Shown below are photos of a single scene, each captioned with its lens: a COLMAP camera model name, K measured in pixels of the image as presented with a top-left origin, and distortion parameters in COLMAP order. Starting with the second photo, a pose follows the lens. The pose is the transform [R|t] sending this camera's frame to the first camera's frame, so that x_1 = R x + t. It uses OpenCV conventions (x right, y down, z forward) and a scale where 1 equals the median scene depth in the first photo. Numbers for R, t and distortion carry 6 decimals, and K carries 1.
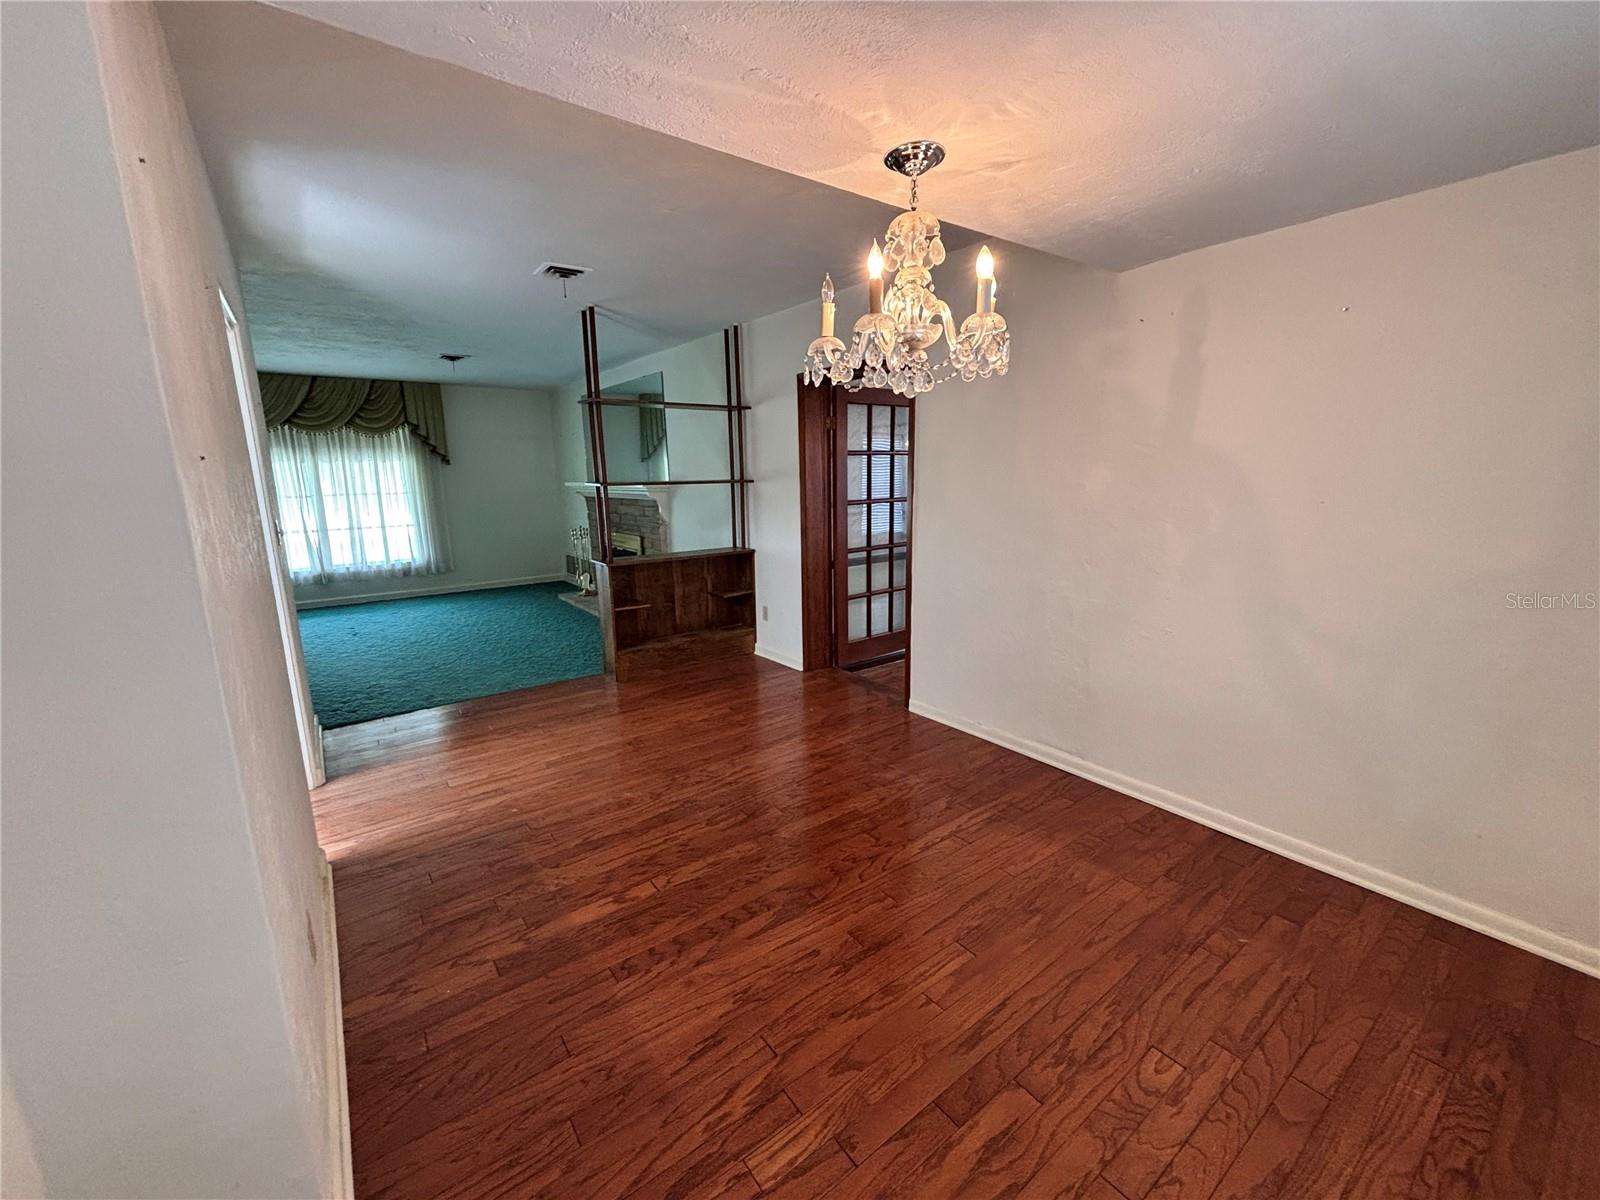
lens RADIAL K [[648.6, 0, 794.2], [0, 648.6, 597.6], [0, 0, 1]] dist [0.002401, 0.000509]
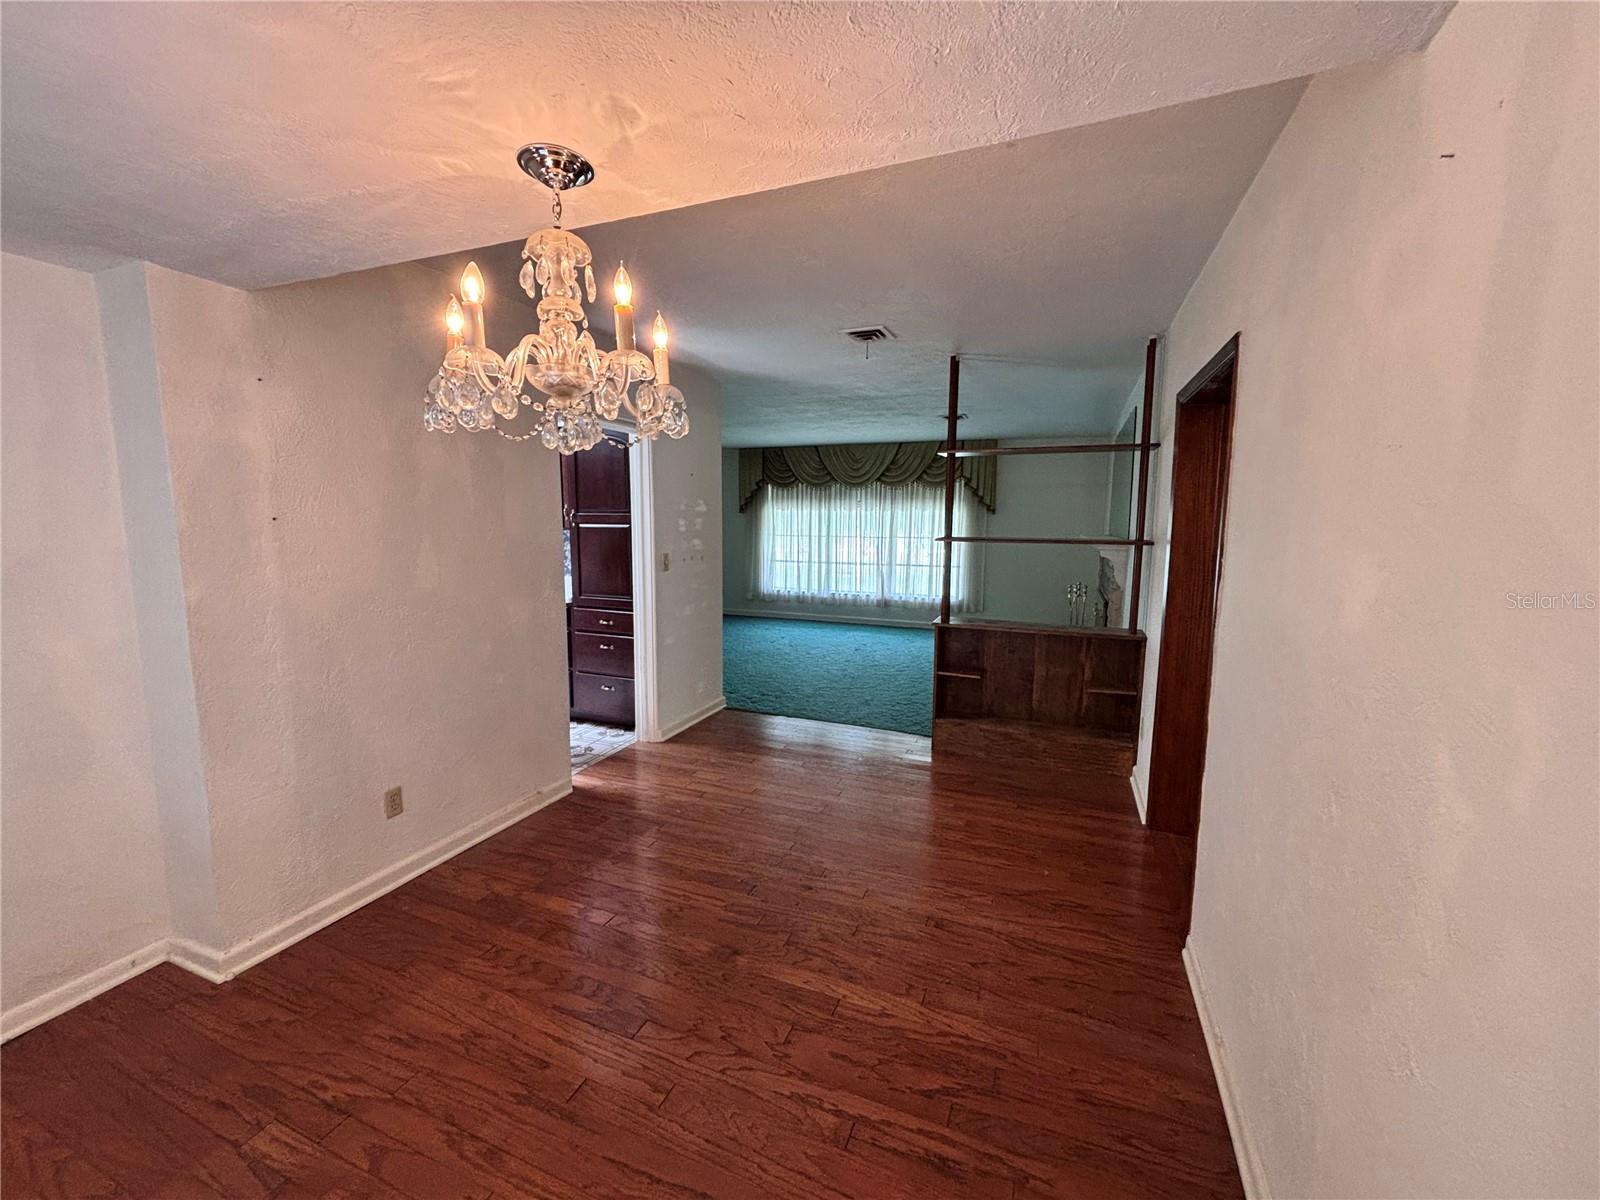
lens RADIAL K [[648.6, 0, 786.2], [0, 648.6, 595.7], [0, 0, 1]] dist [0.002401, 0.000509]
pose [[0.515379, 0.121268, -0.848339, 0.339844], [-0.181916, 0.982857, 0.029980, -0.068535], [0.837431, 0.138875, 0.528605, 0.273804]]
